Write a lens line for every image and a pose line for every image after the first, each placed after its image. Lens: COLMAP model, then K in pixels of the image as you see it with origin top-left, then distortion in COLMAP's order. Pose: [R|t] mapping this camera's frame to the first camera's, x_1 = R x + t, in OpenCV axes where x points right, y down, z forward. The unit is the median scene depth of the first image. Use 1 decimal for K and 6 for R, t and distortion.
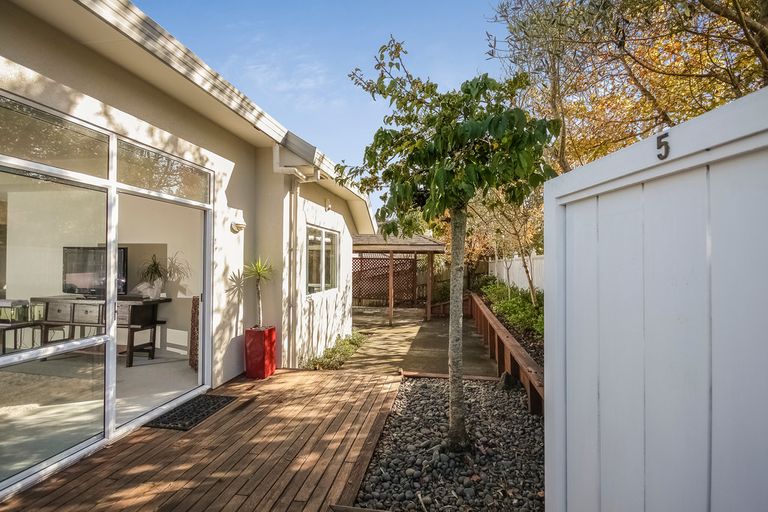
lens RADIAL K [[352.4, 0, 388.0], [0, 352.4, 254.9], [0, 0, 1]] dist [-0.003367, -0.005149]
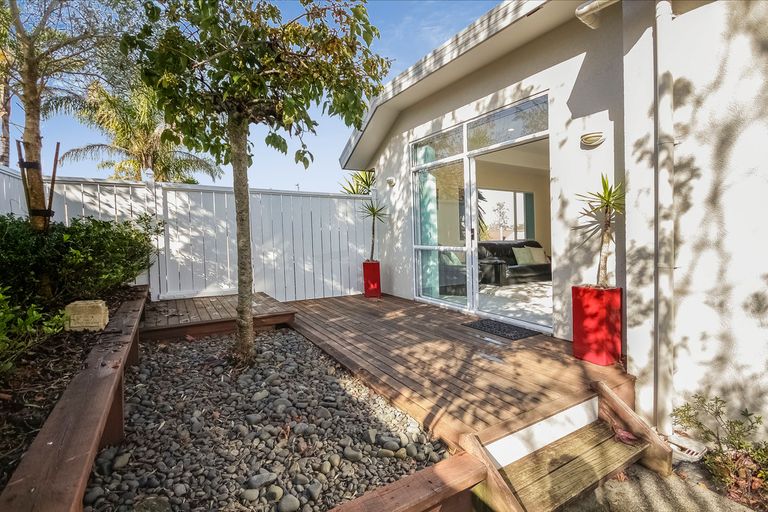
lens RADIAL K [[352.4, 0, 390.1], [0, 352.4, 252.9], [0, 0, 1]] dist [-0.003367, -0.005149]
pose [[-0.745482, 0.030506, -0.665827, 0.440710], [0.015025, 0.999467, 0.028969, 0.153579], [0.666356, 0.011591, -0.745544, 1.577367]]
